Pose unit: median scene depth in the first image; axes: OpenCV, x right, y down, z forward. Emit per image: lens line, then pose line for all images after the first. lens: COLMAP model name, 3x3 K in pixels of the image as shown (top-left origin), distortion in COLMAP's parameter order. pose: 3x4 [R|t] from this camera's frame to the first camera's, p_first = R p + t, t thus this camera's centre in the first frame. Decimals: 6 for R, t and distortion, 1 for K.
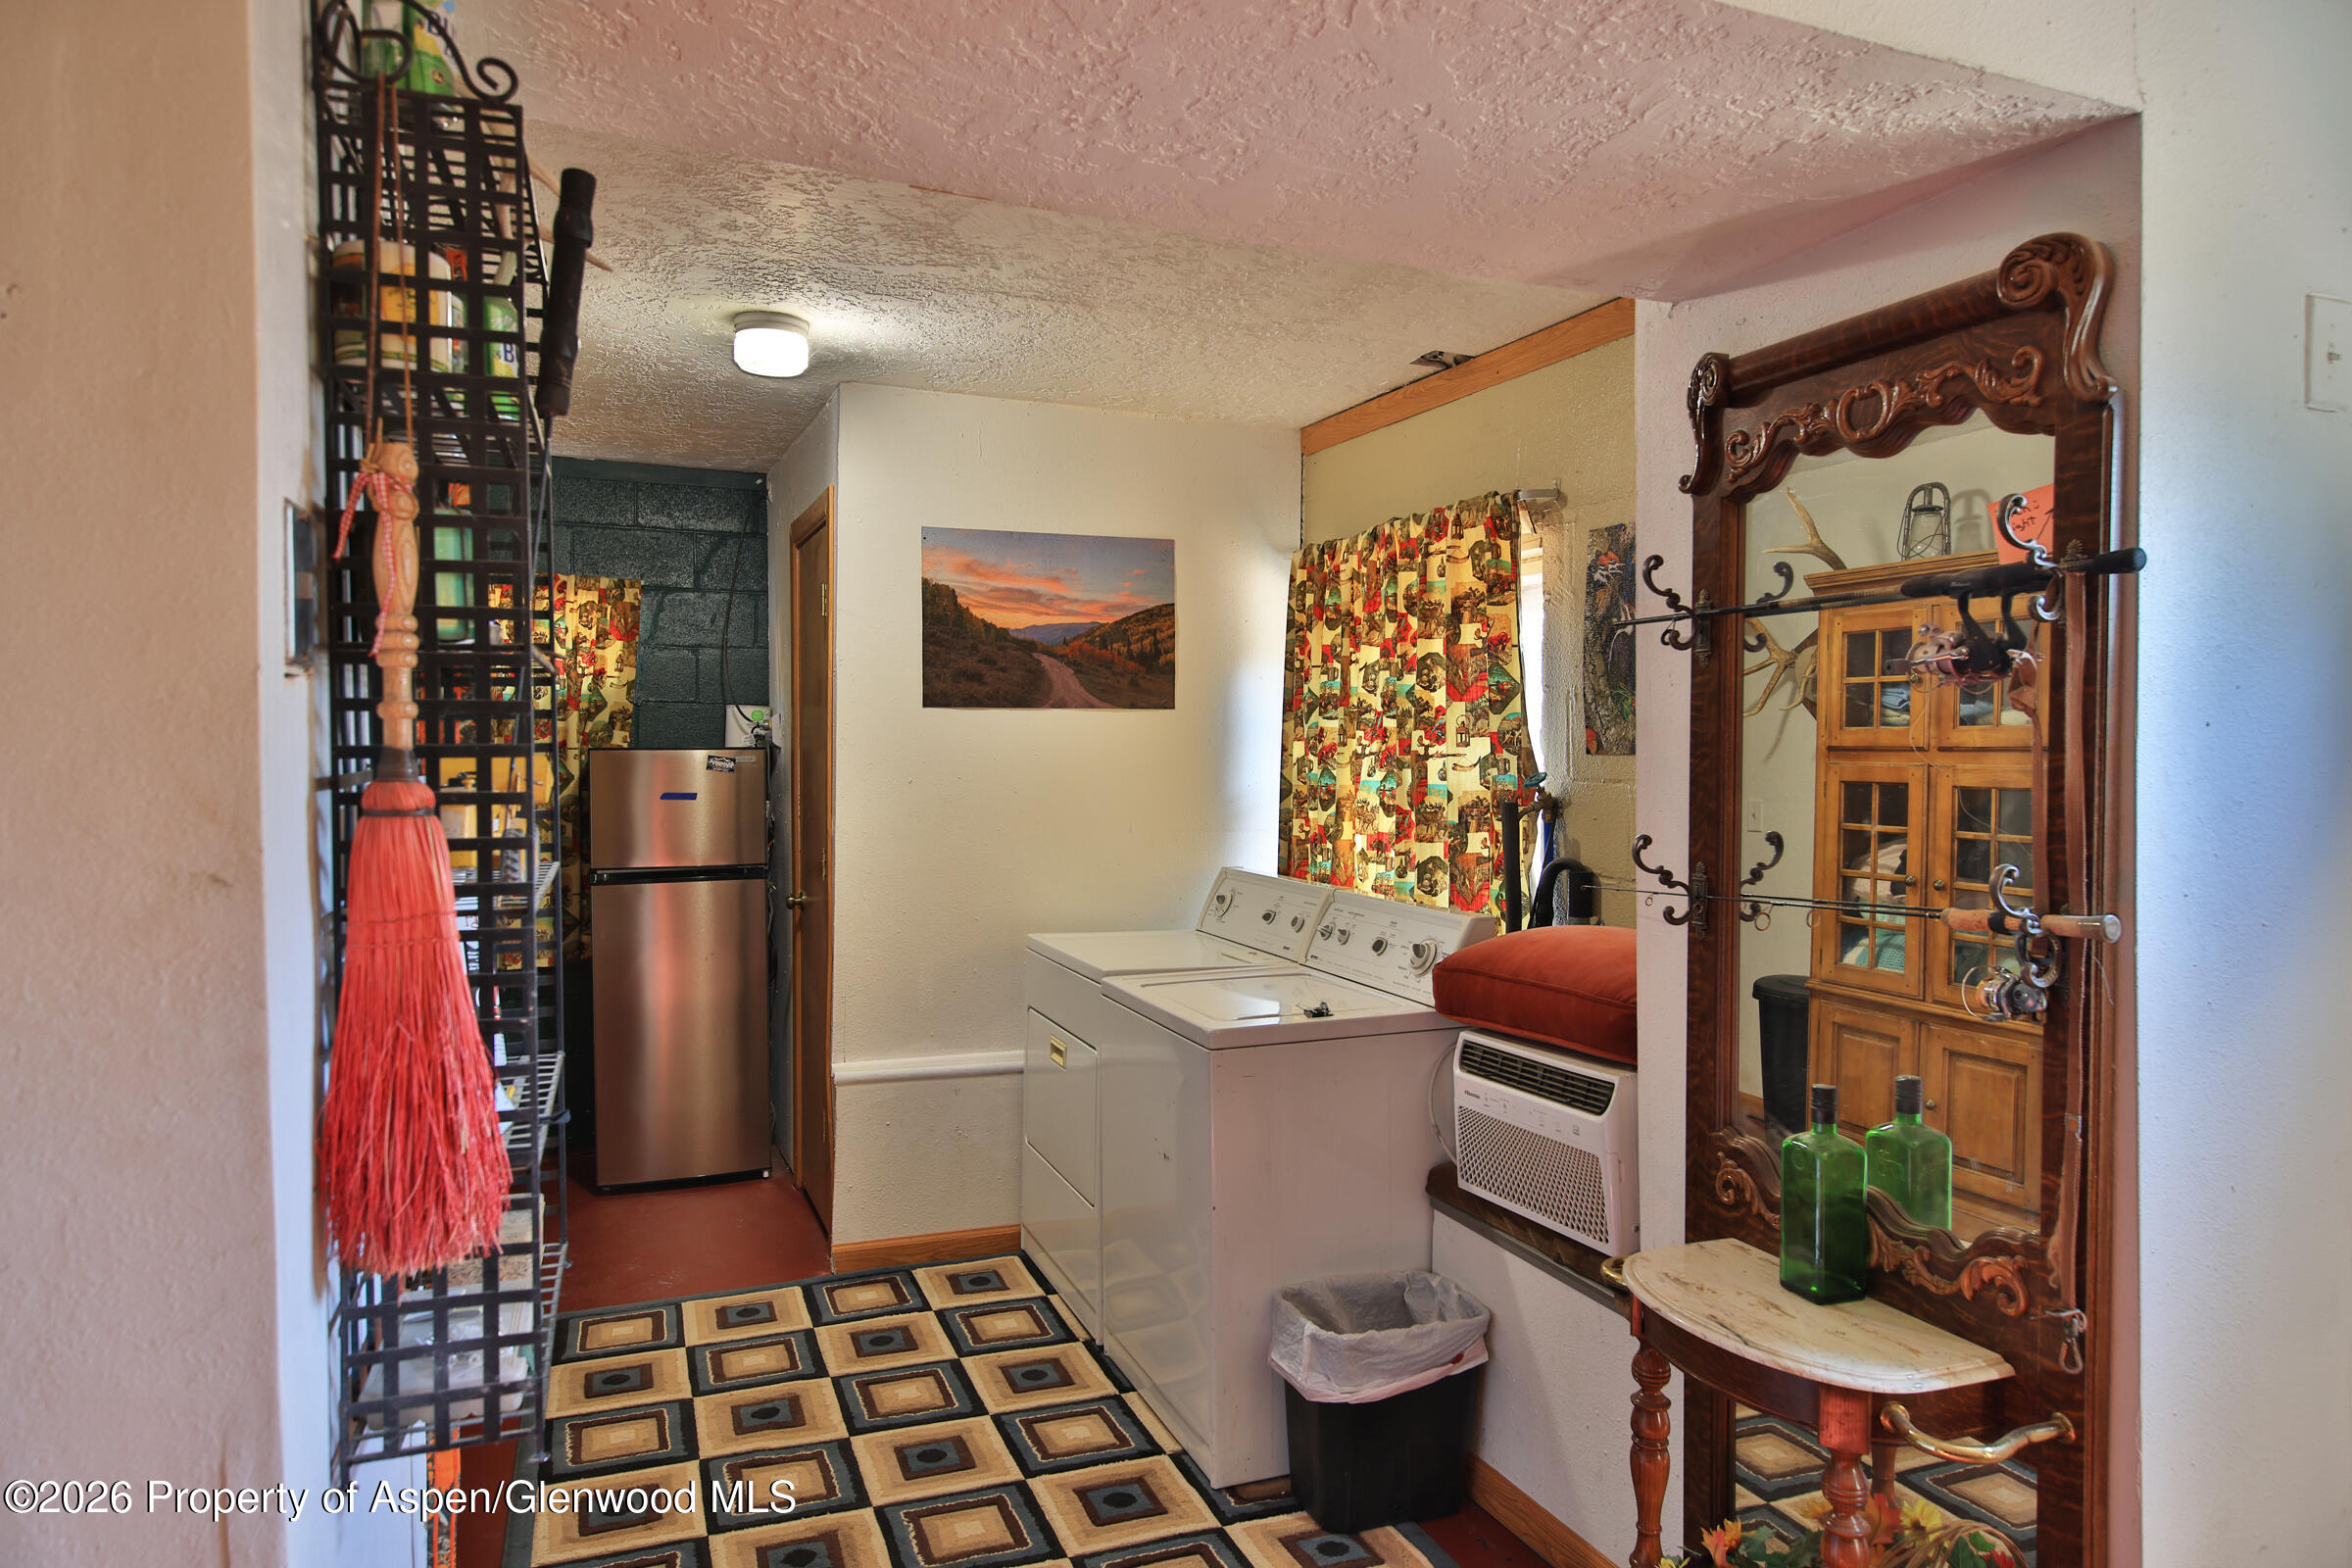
lens RADIAL K [[1484.0, 0, 1168.1], [0, 1484.0, 780.5], [0, 0, 1]] dist [0.001534, -0.001061]
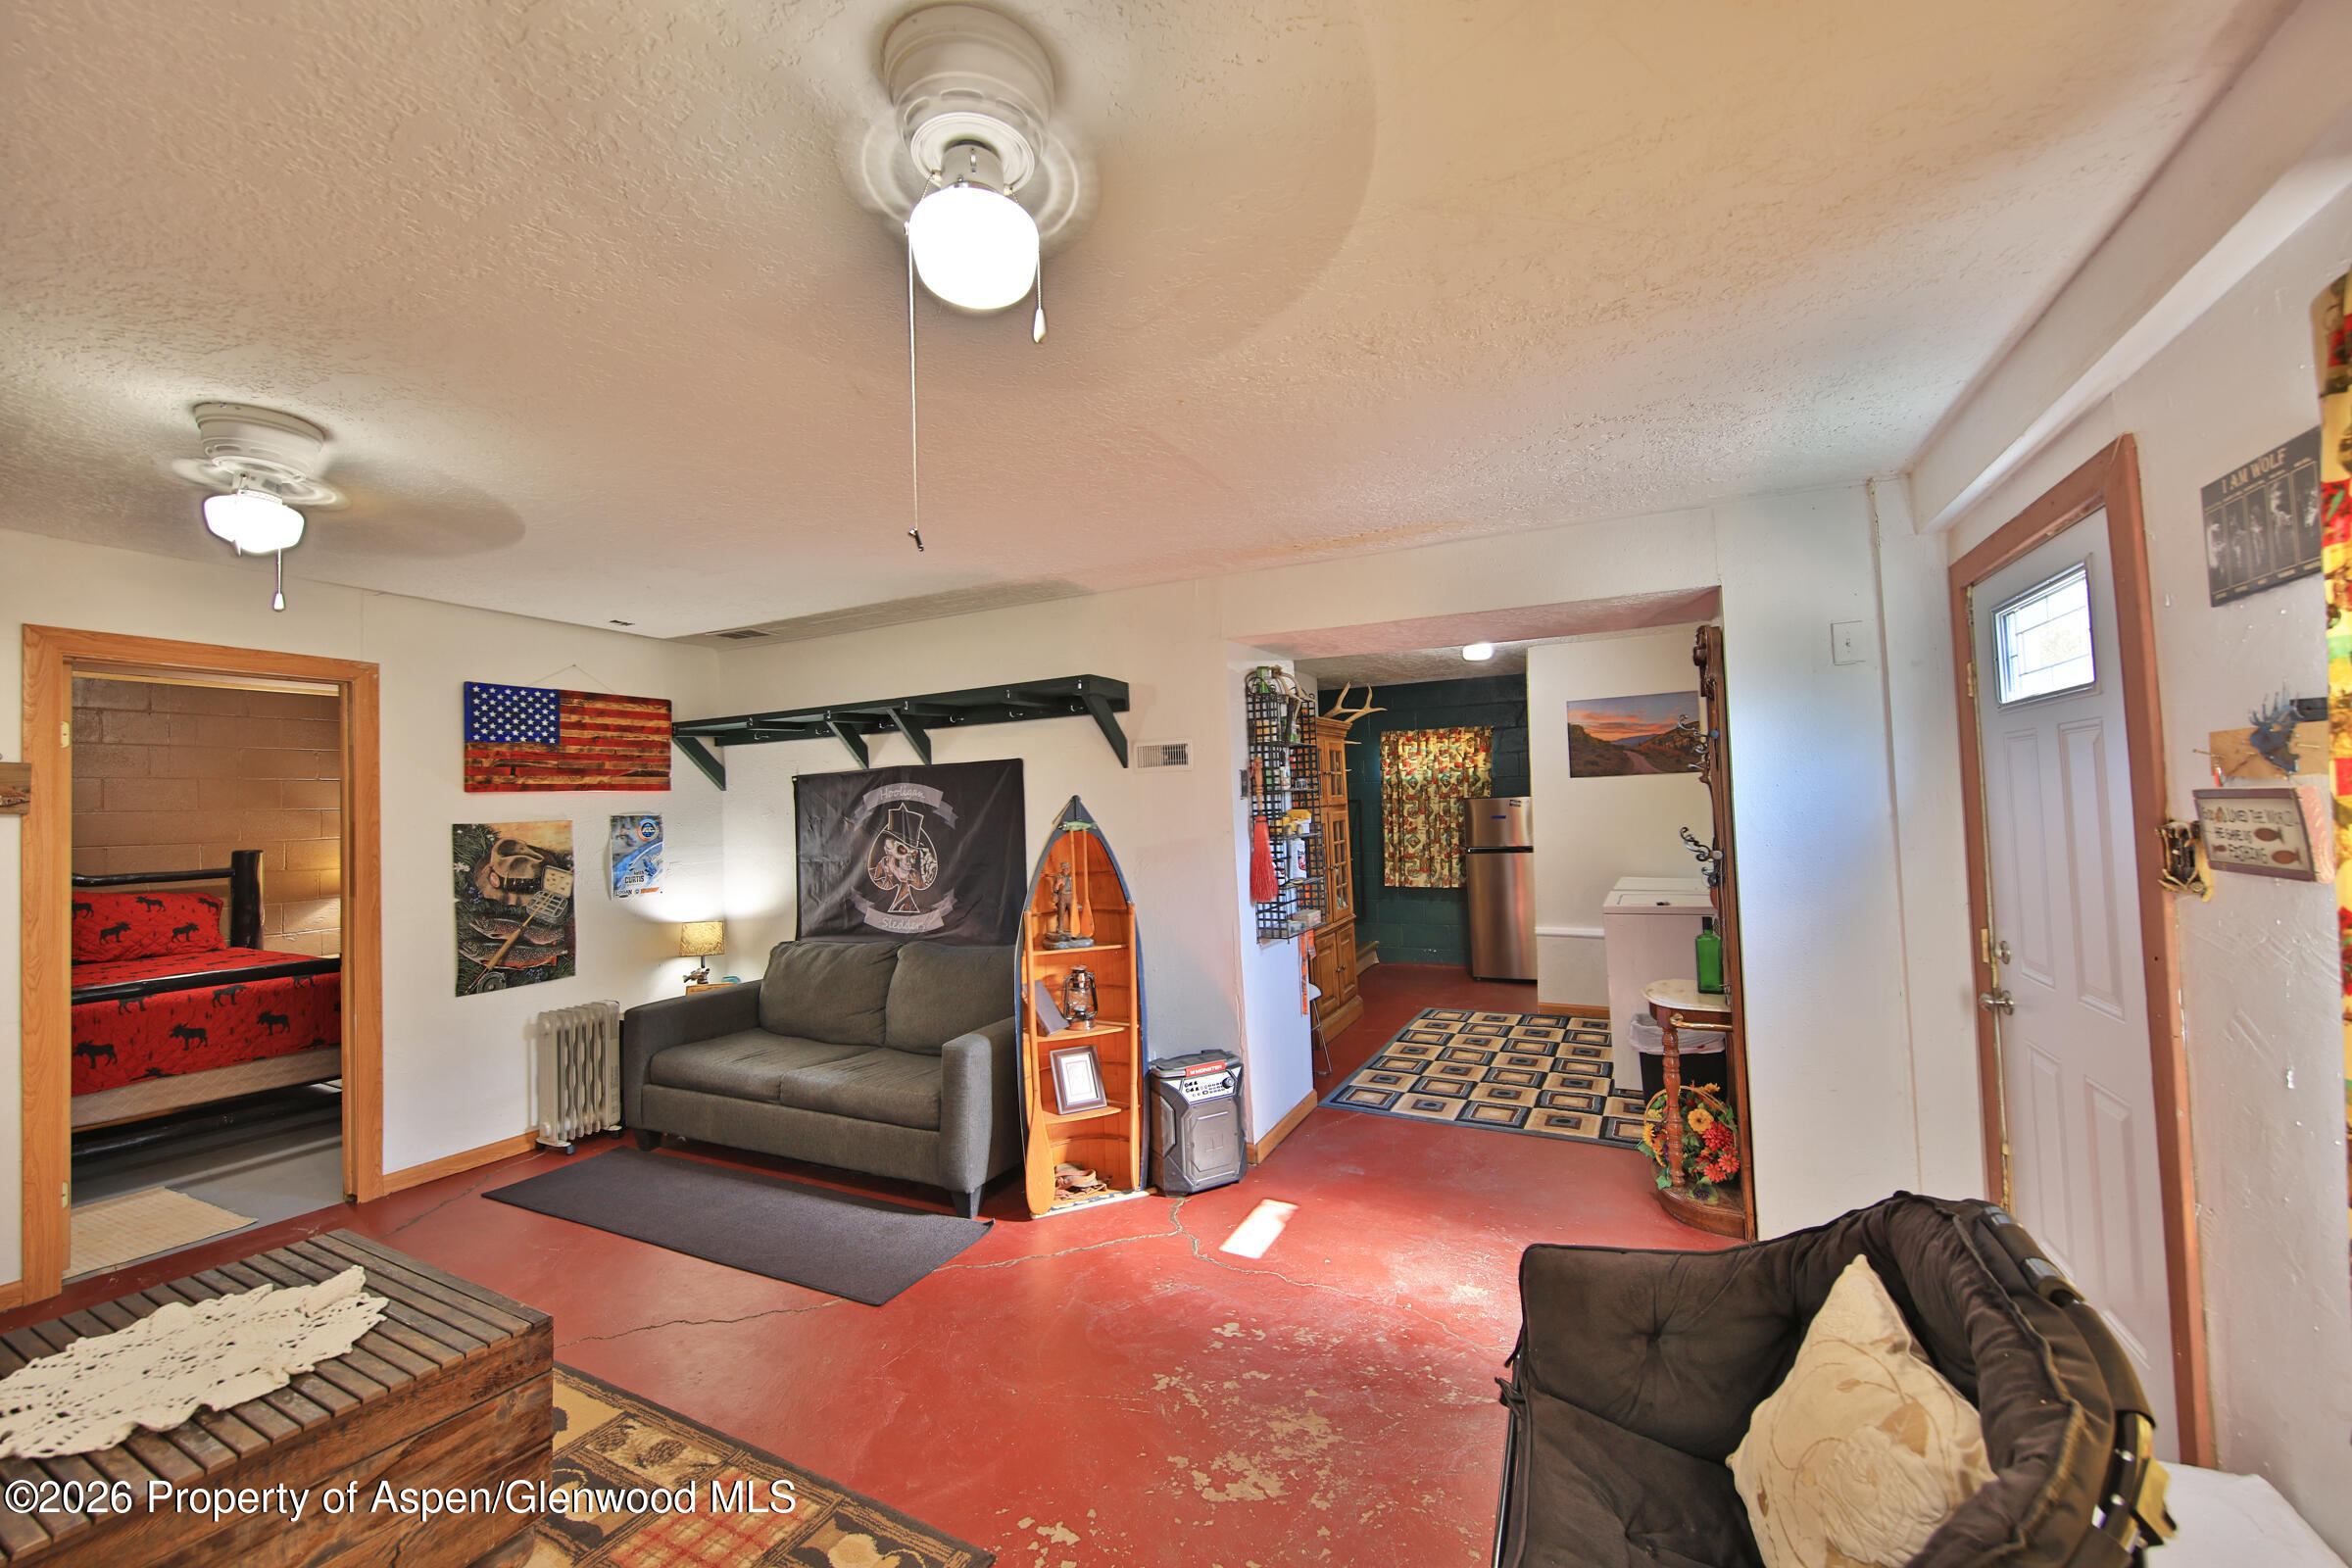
lens RADIAL K [[917.3, 0, 1184.9], [0, 917.3, 779.6], [0, 0, 1]] dist [0.010366, -0.005057]
pose [[0.667744, -0.047071, -0.742901, 0.629476], [0.022170, 0.998814, -0.043359, 0.002893], [0.744061, 0.012482, 0.667995, -0.516521]]
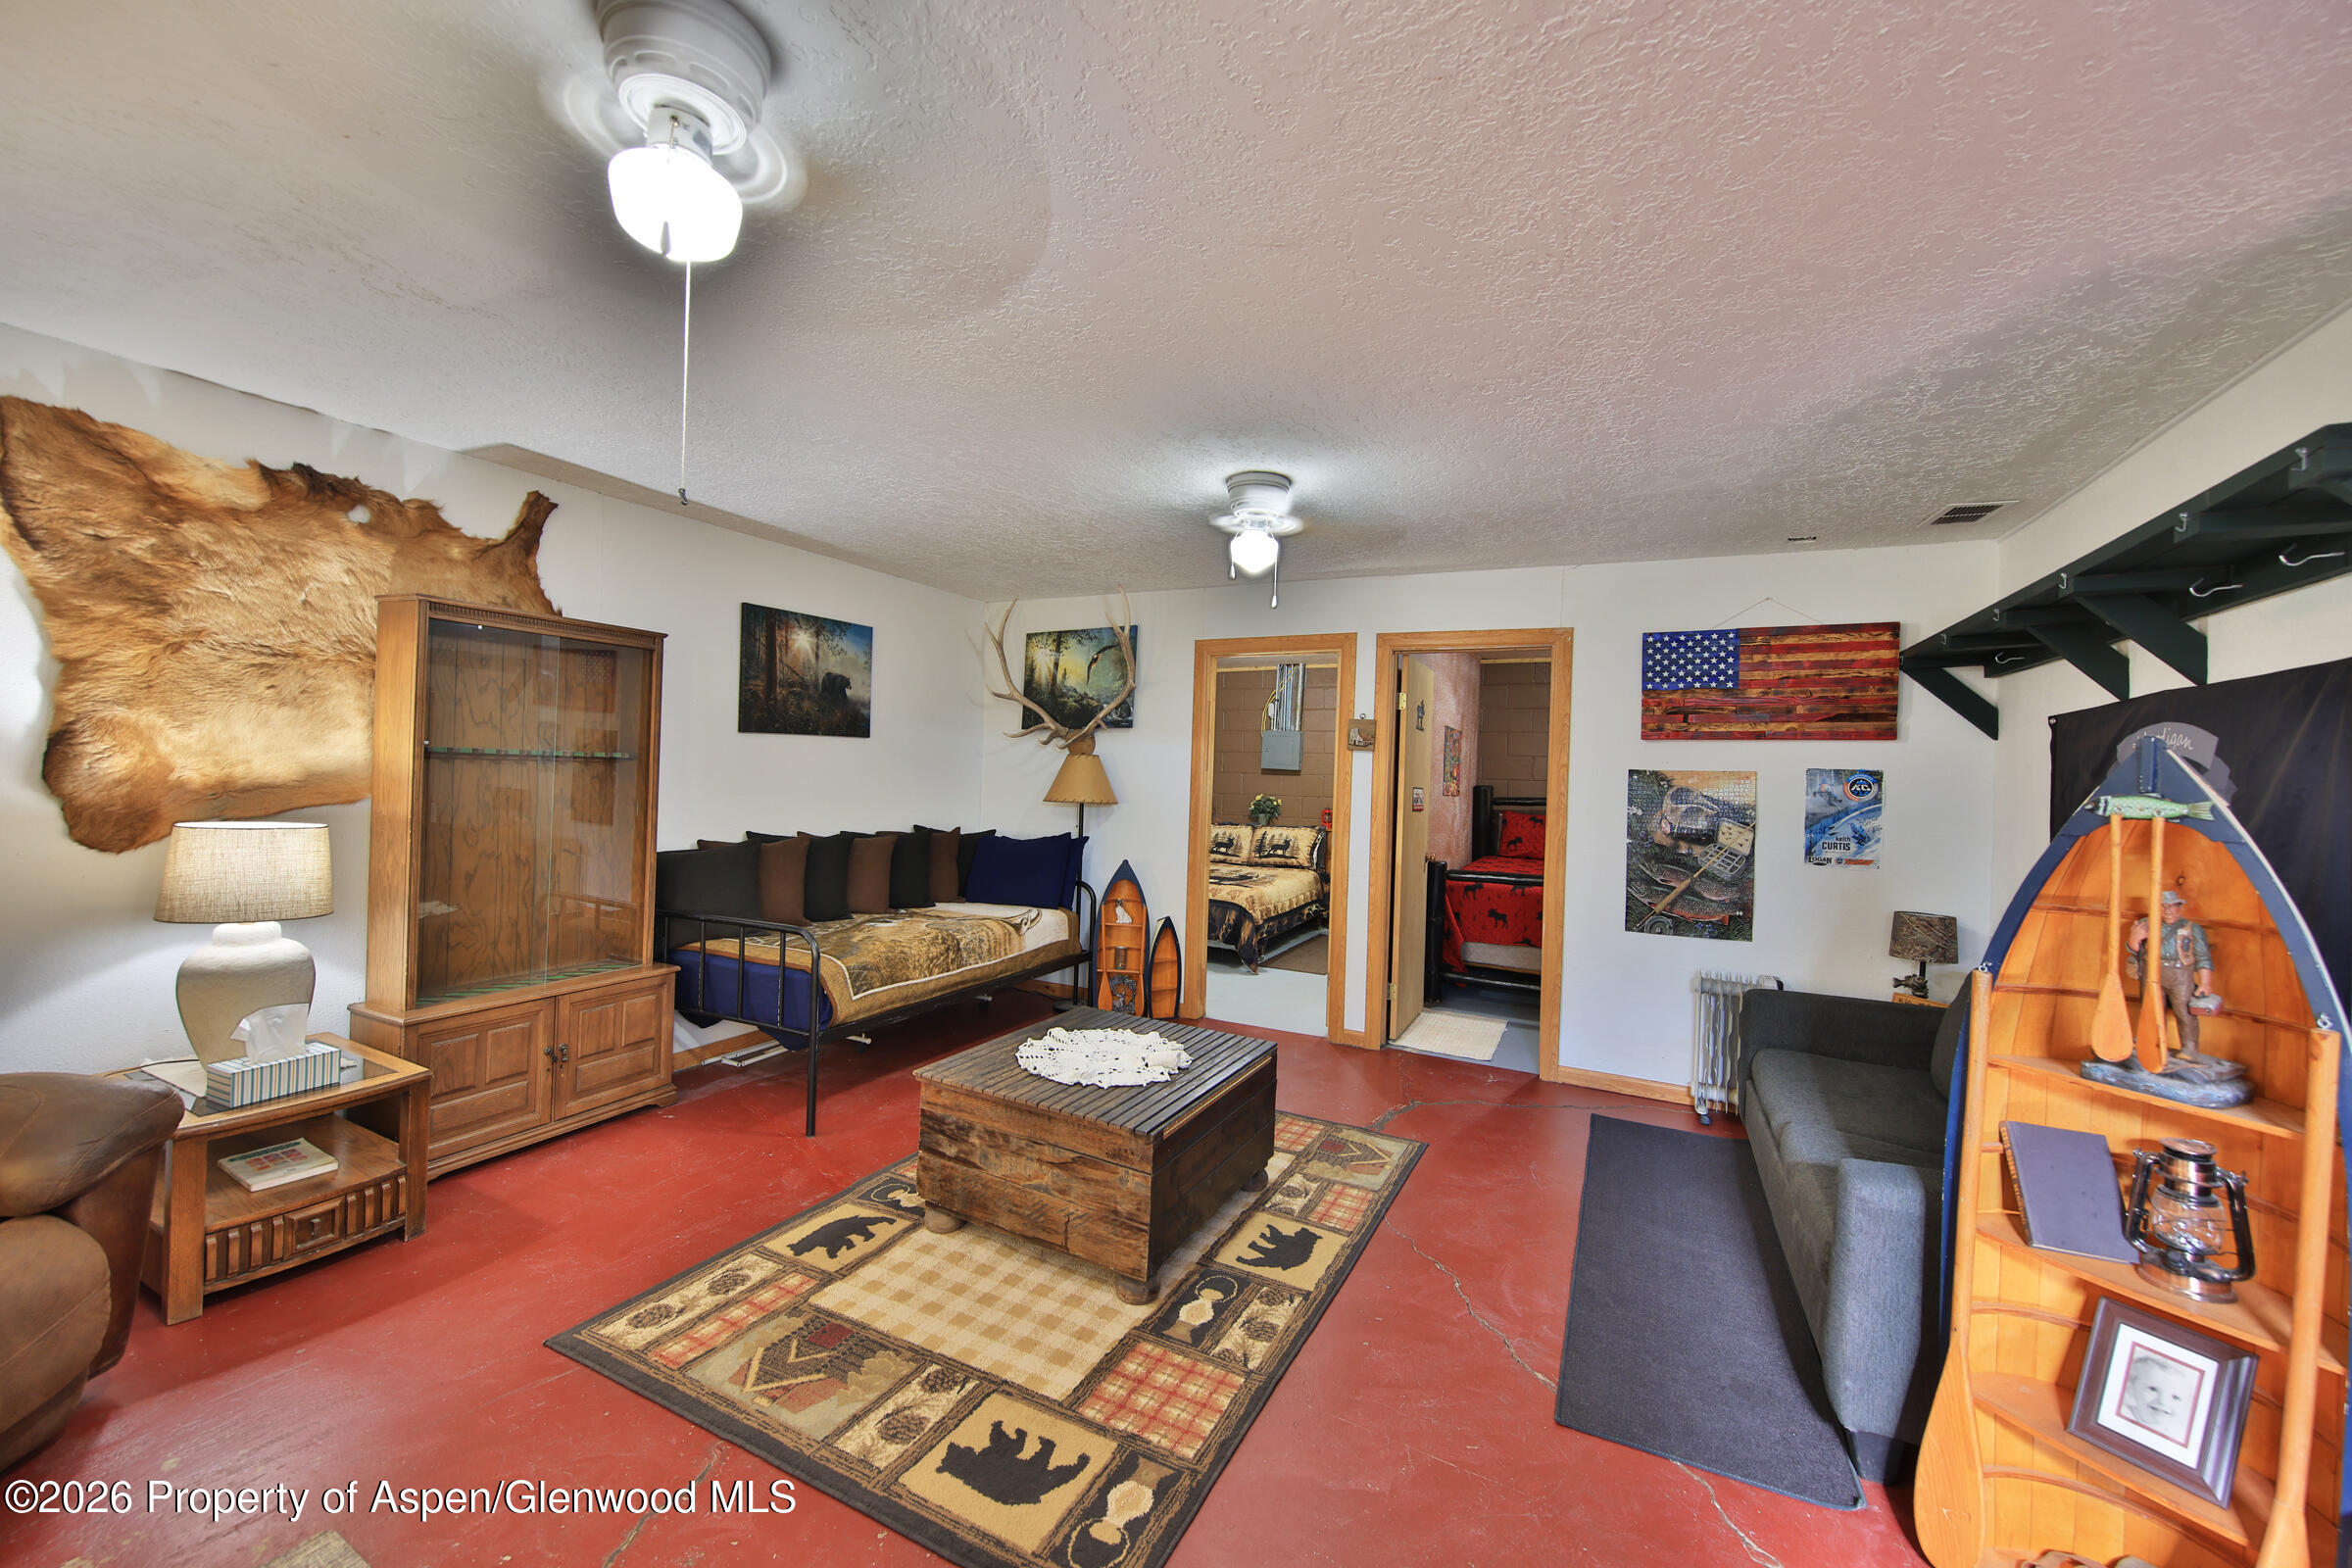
lens RADIAL K [[917.3, 0, 1180.0], [0, 917.3, 781.8], [0, 0, 1]] dist [0.010366, -0.005057]
pose [[-0.738737, -0.016653, -0.673788, 0.415936], [-0.040152, 0.999007, 0.019332, 0.005089], [0.672796, 0.041335, -0.738672, 0.101761]]
